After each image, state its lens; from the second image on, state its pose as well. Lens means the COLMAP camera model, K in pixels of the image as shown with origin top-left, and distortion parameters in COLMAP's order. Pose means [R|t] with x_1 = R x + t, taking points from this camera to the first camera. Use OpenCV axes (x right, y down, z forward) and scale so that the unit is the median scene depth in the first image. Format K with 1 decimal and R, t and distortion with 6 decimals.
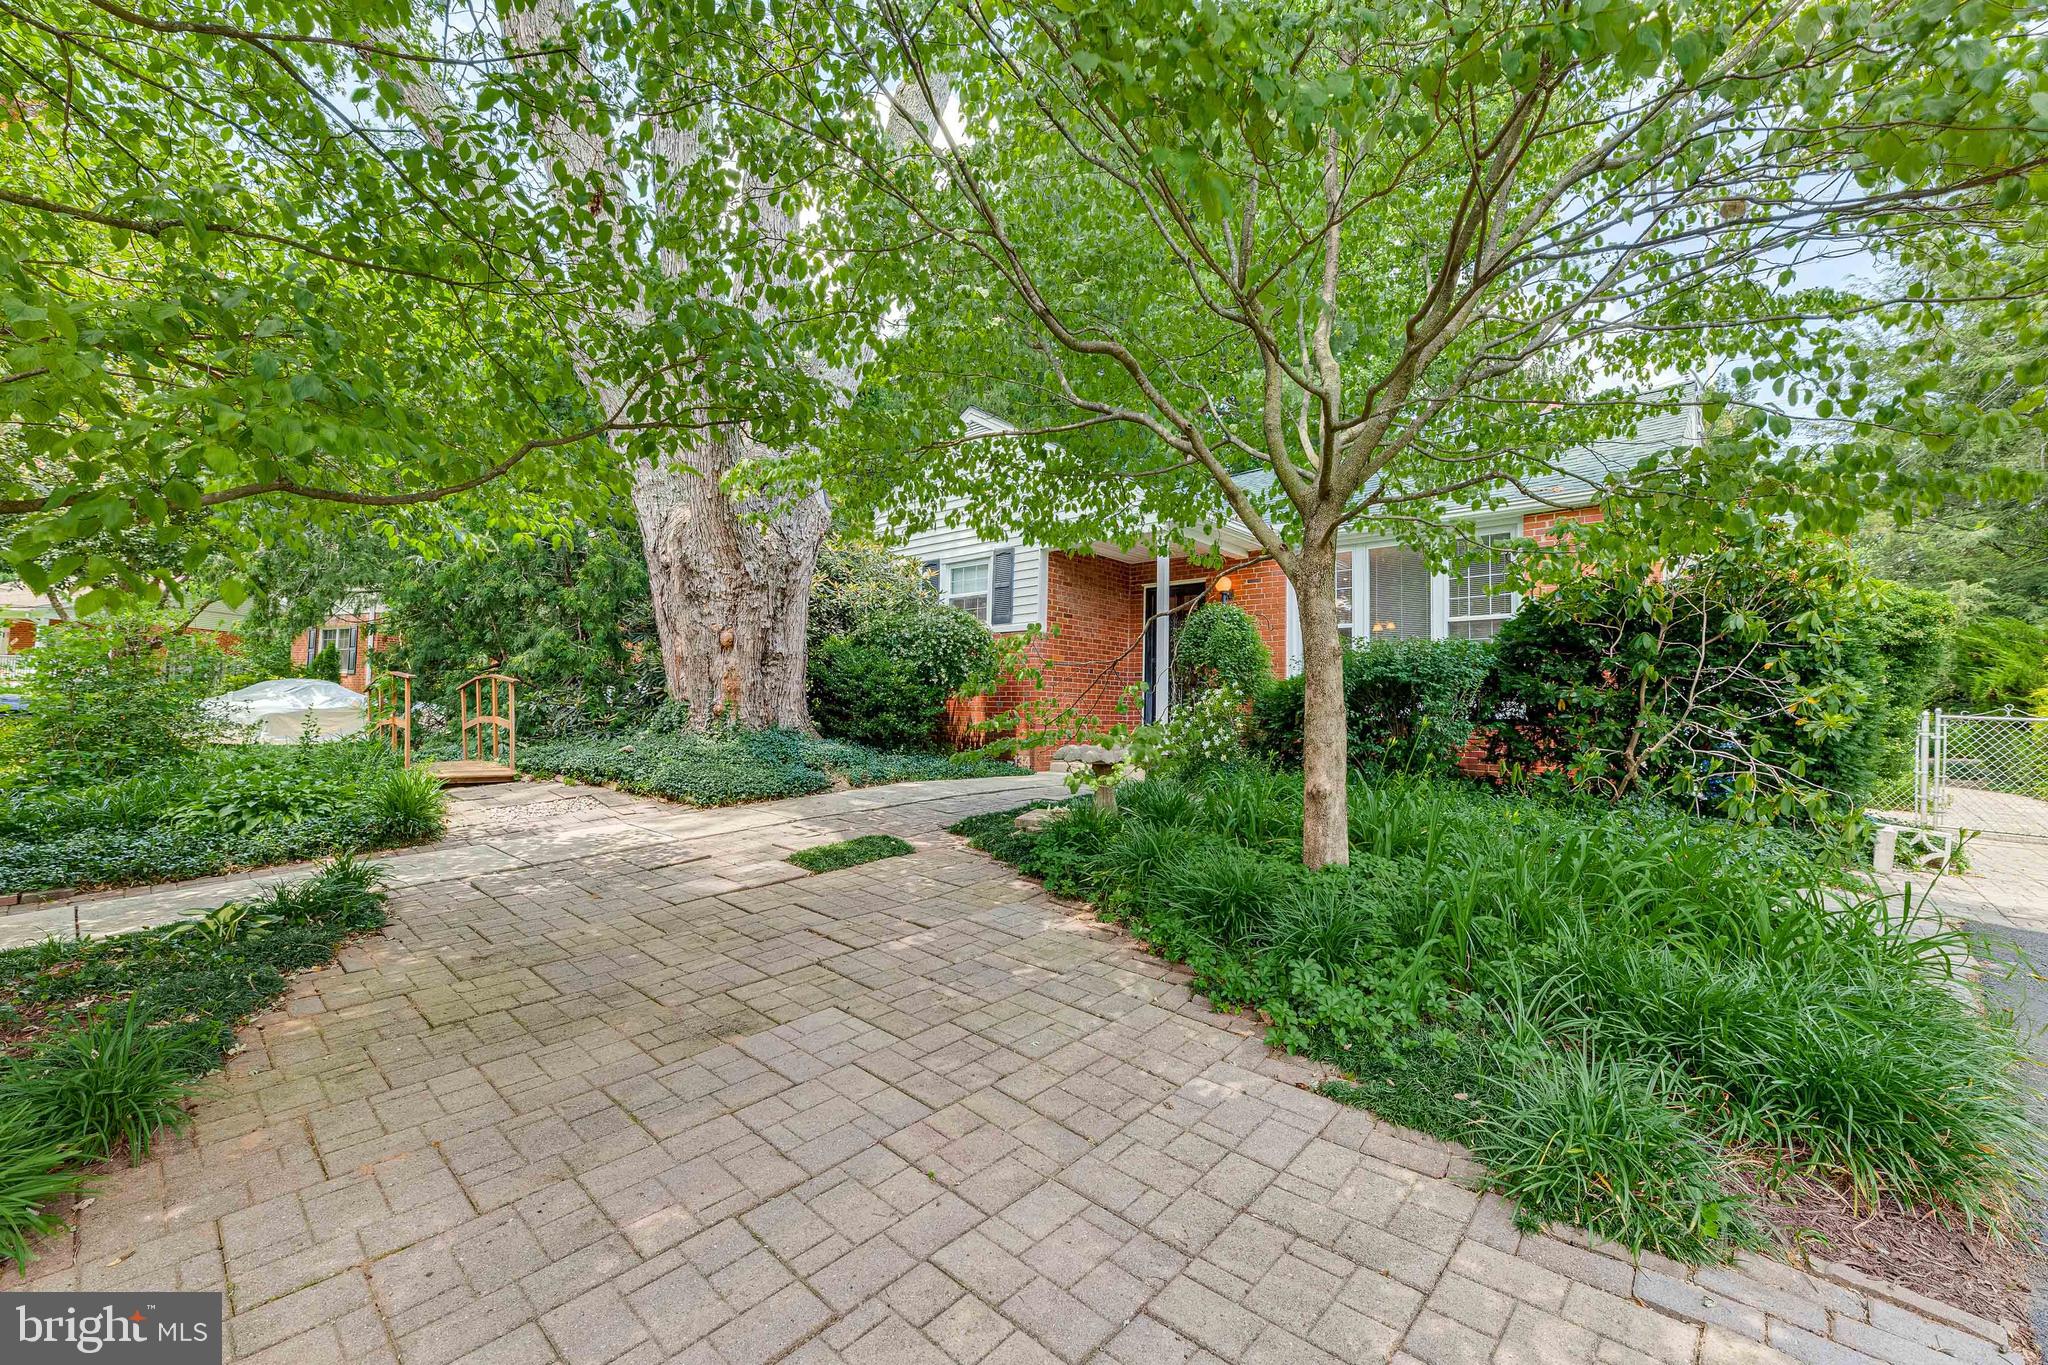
lens RADIAL K [[828.9, 0, 1024.0], [0, 828.9, 682.5], [0, 0, 1]] dist [0.011789, 0.000027]
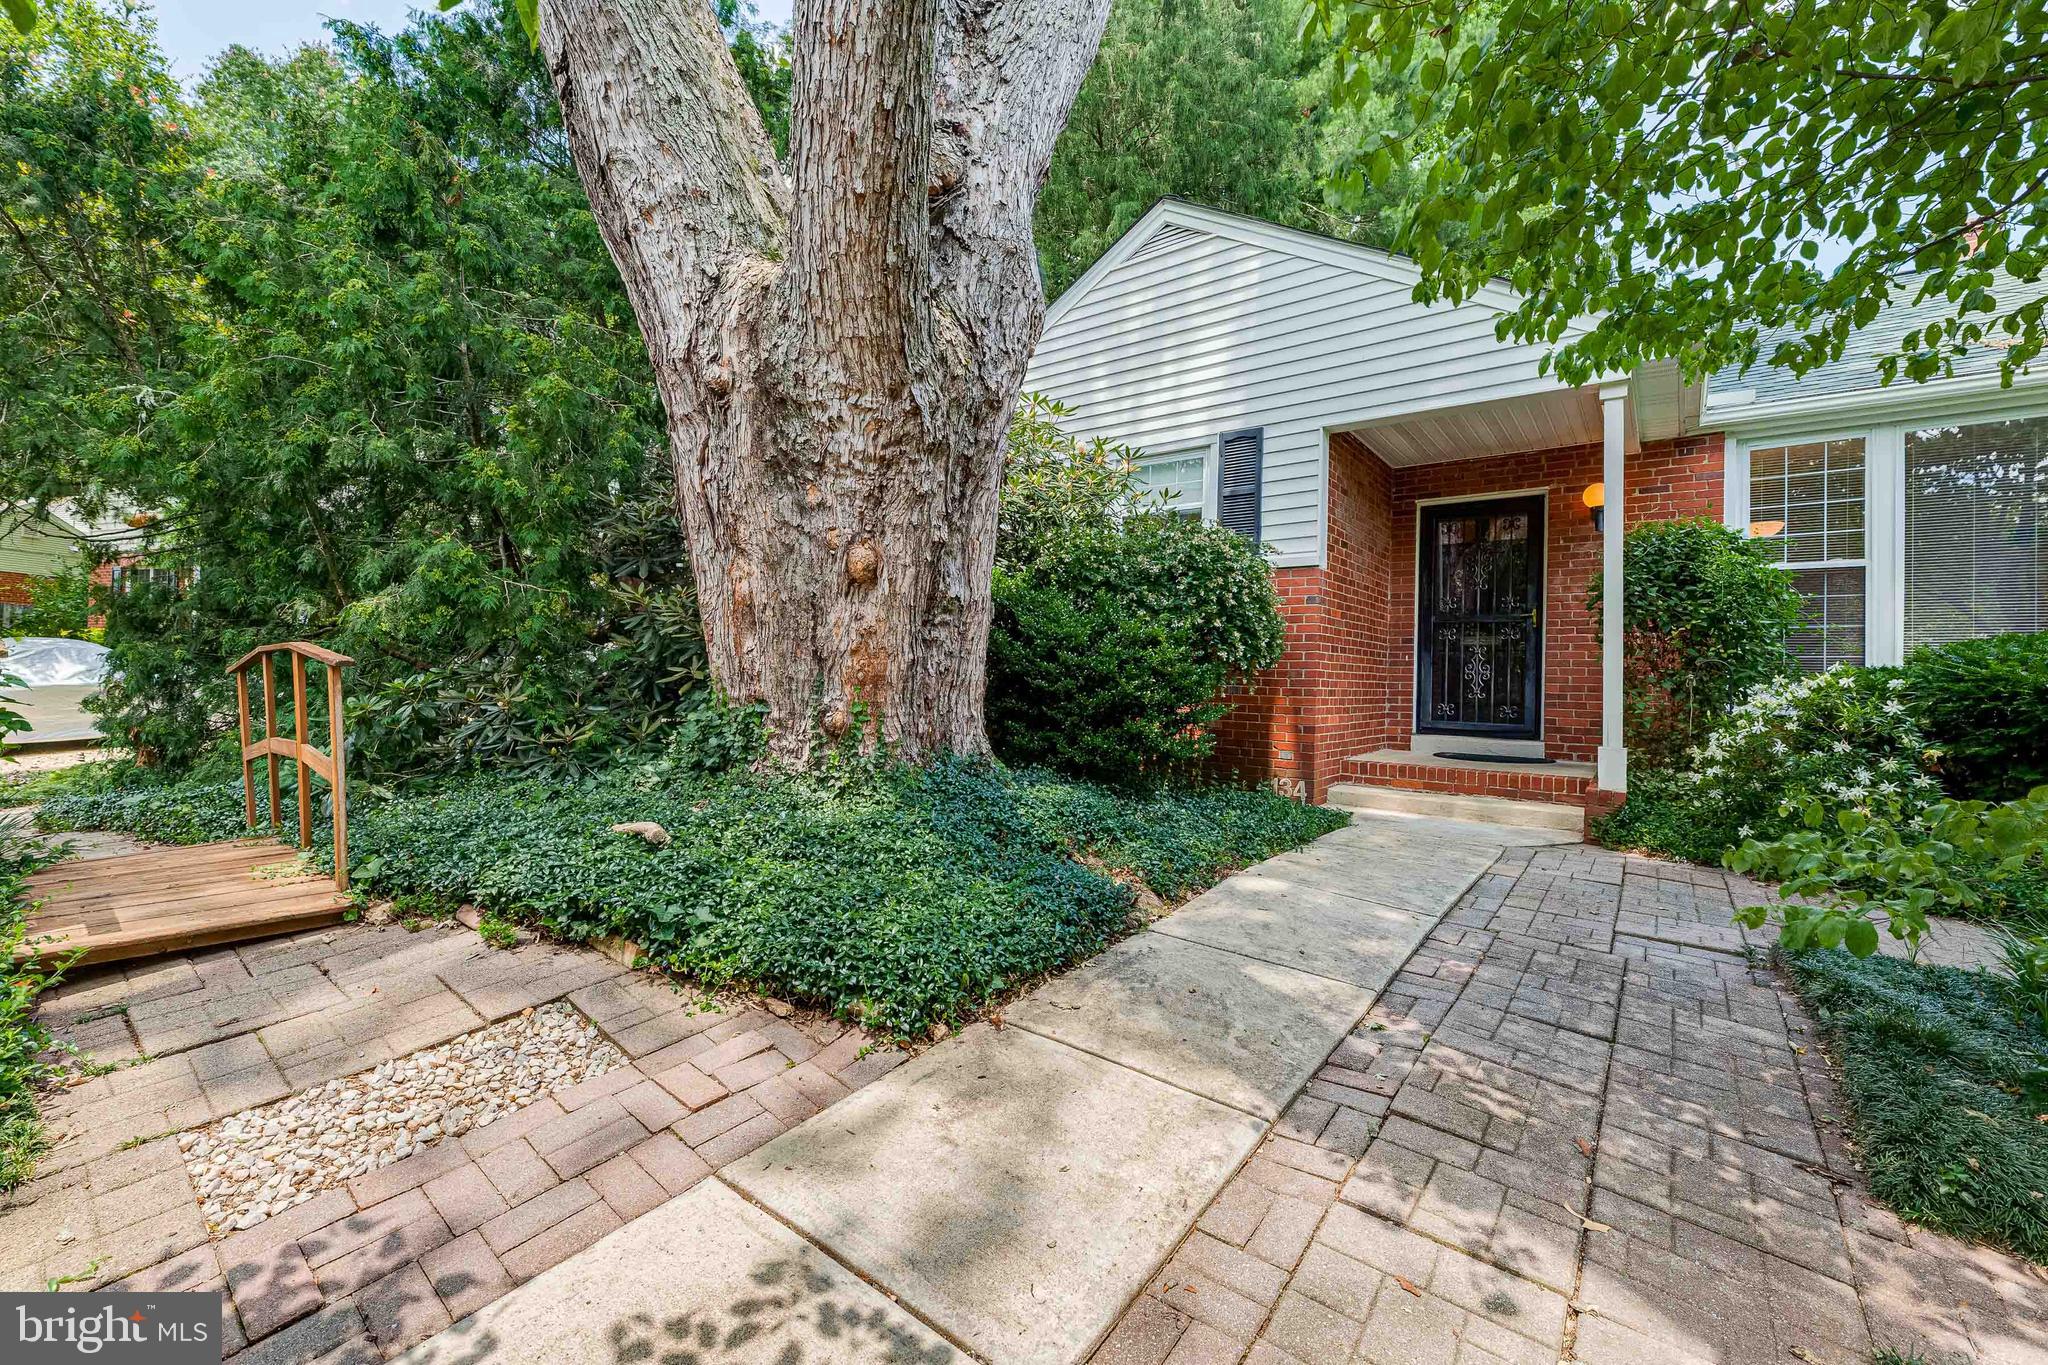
lens RADIAL K [[826.1, 0, 1013.7], [0, 826.1, 672.4], [0, 0, 1]] dist [0.011543, 0.000111]
pose [[0.996893, 0.002464, 0.078735, -0.304284], [-0.005418, 0.999288, 0.037328, -0.011330], [-0.078587, -0.037638, 0.996196, 0.541549]]
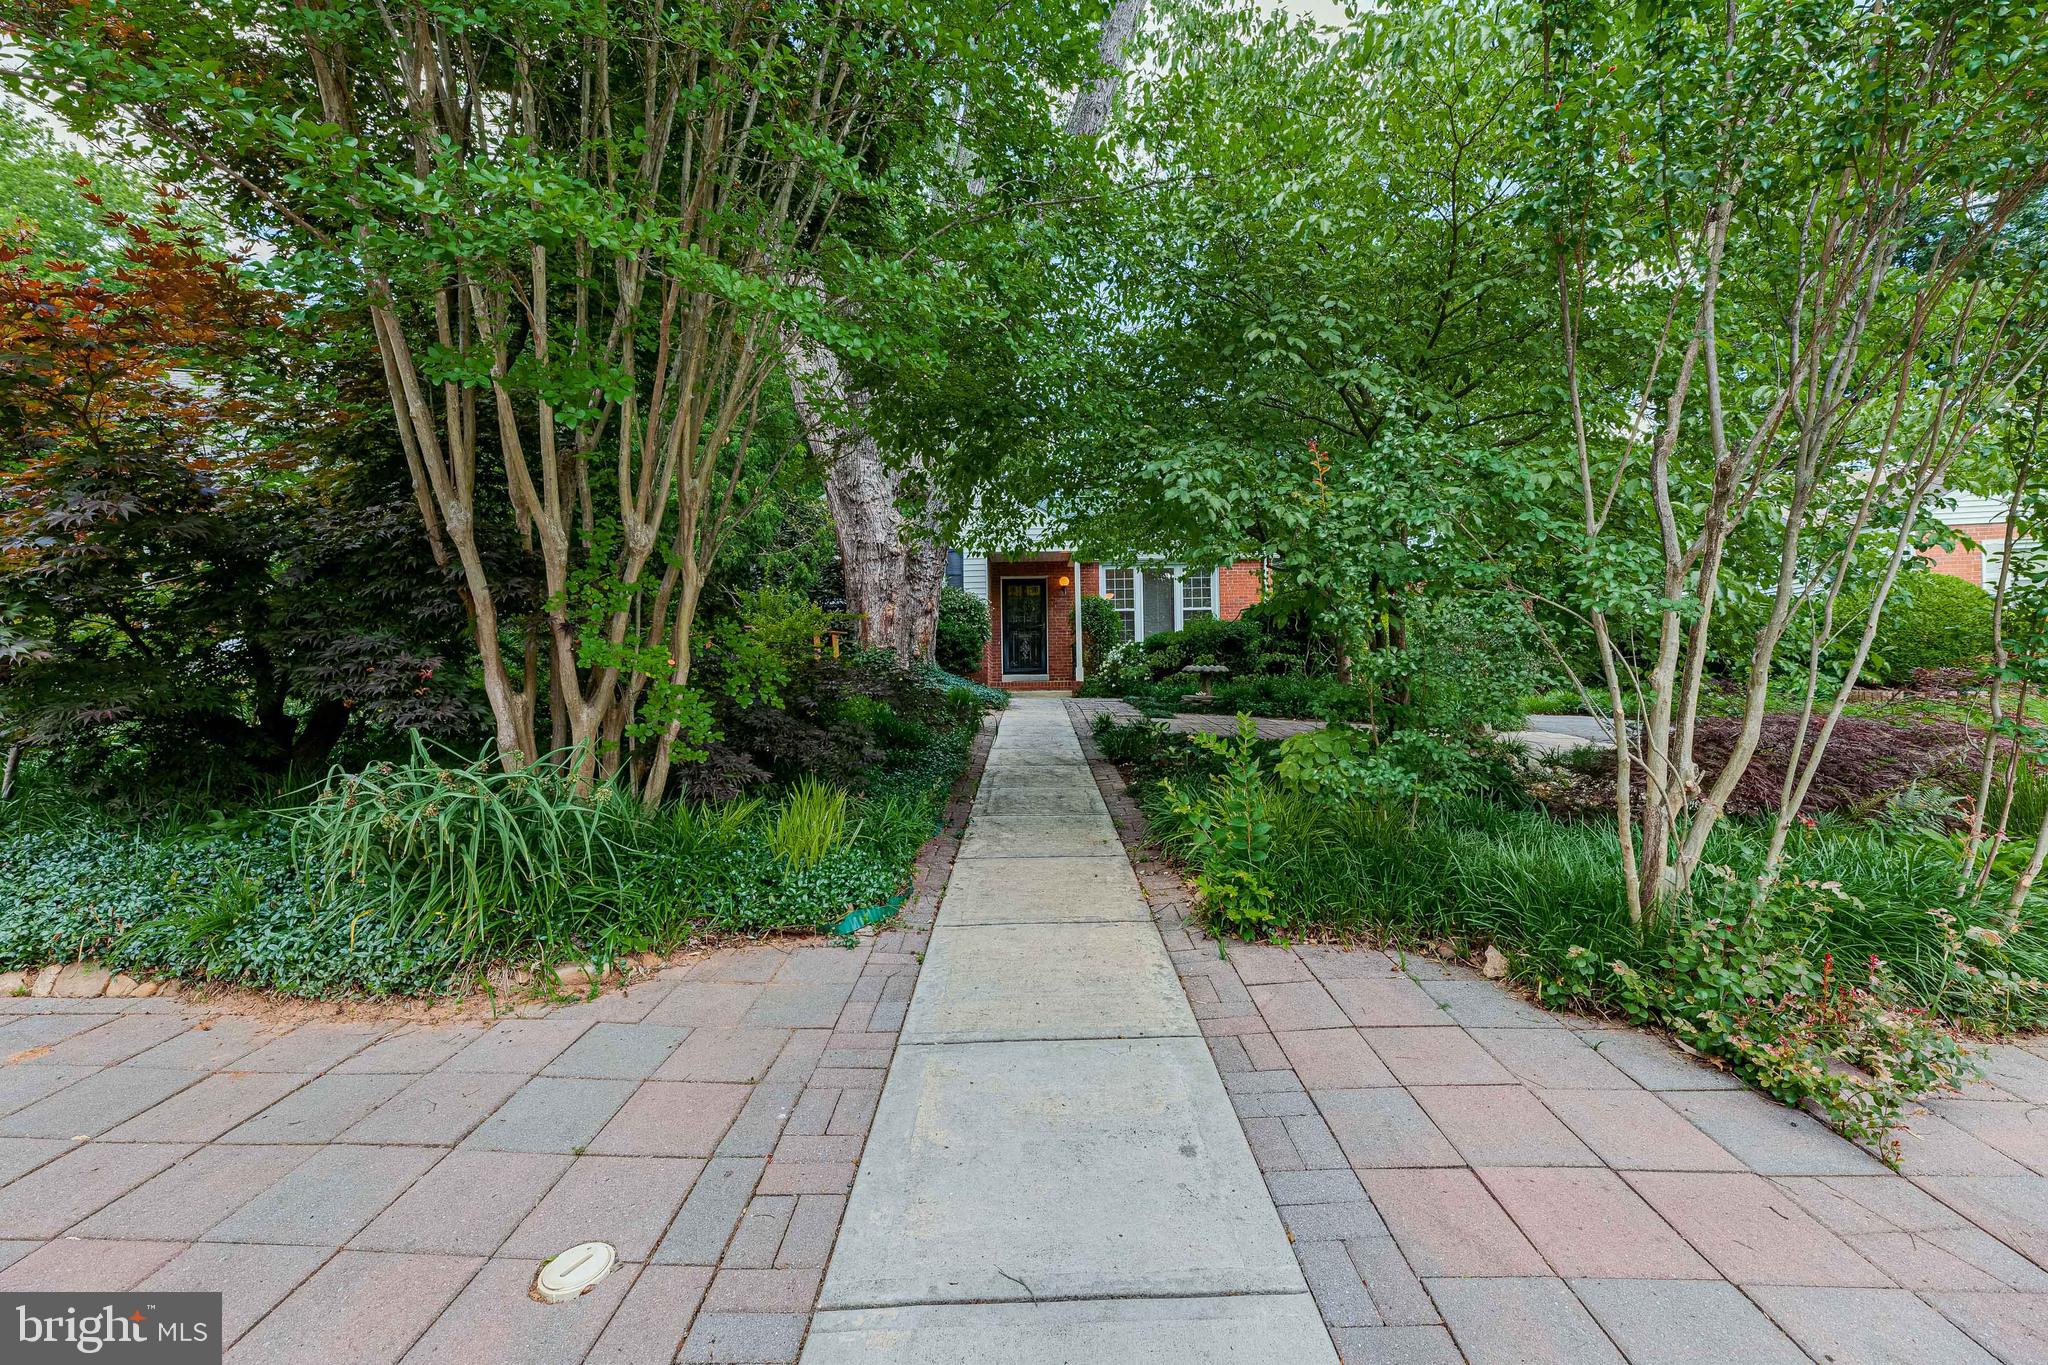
lens RADIAL K [[828.9, 0, 1024.0], [0, 828.9, 682.5], [0, 0, 1]] dist [0.011789, 0.000027]
pose [[0.737855, -0.025634, 0.674473, -1.210996], [0.001753, 0.999348, 0.036063, 0.029295], [-0.674957, -0.025427, 0.737418, -0.216057]]
